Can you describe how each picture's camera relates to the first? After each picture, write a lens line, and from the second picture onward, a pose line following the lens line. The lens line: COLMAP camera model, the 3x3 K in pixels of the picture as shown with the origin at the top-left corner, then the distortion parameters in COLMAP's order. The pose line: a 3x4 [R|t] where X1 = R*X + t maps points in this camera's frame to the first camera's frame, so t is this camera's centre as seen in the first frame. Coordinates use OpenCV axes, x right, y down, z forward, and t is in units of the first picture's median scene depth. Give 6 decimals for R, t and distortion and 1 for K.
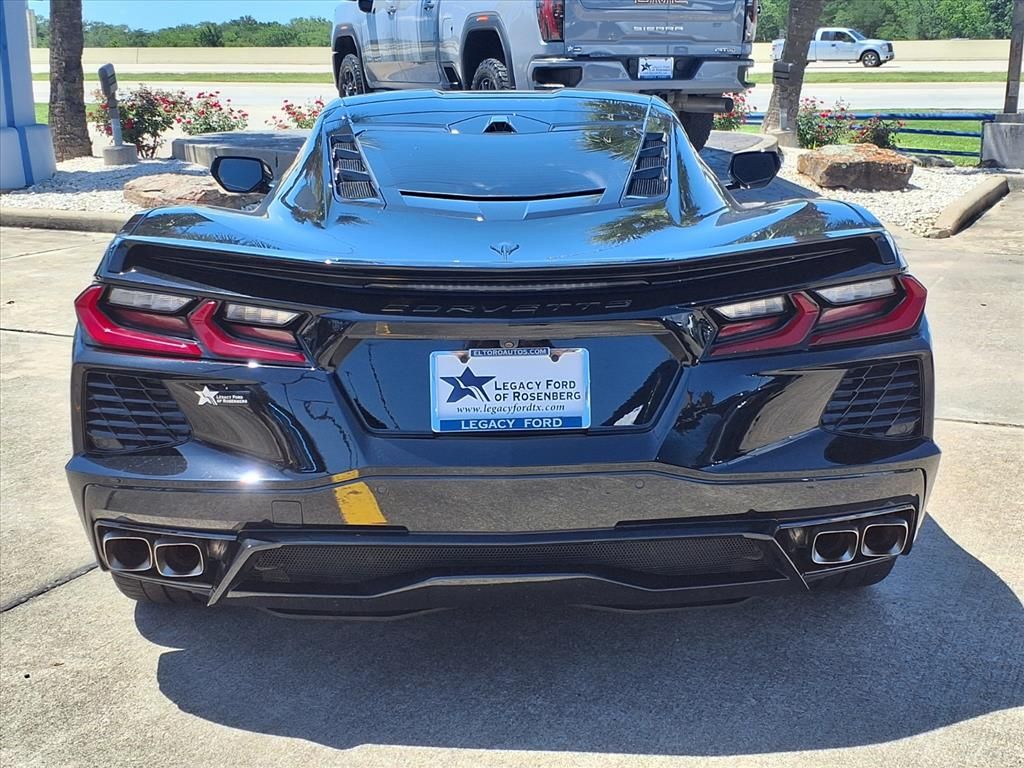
lens RADIAL K [[1412.1, 0, 512.0], [0, 1412.1, 384.0], [0, 0, 1]] dist [0.119316, -0.072856]
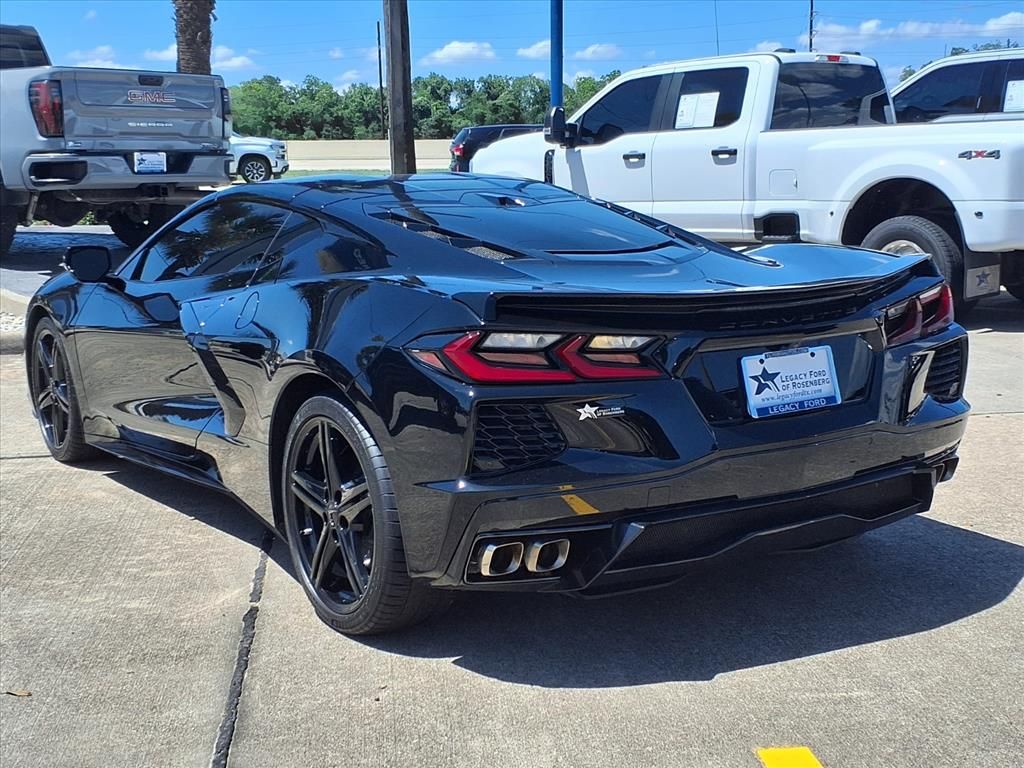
lens RADIAL K [[1412.1, 0, 512.0], [0, 1412.1, 384.0], [0, 0, 1]] dist [0.119316, -0.072856]
pose [[0.859445, -0.097145, 0.501914, -0.884101], [0.130738, 0.990898, -0.032079, 0.015182], [-0.494229, 0.093190, 0.864322, -0.022099]]
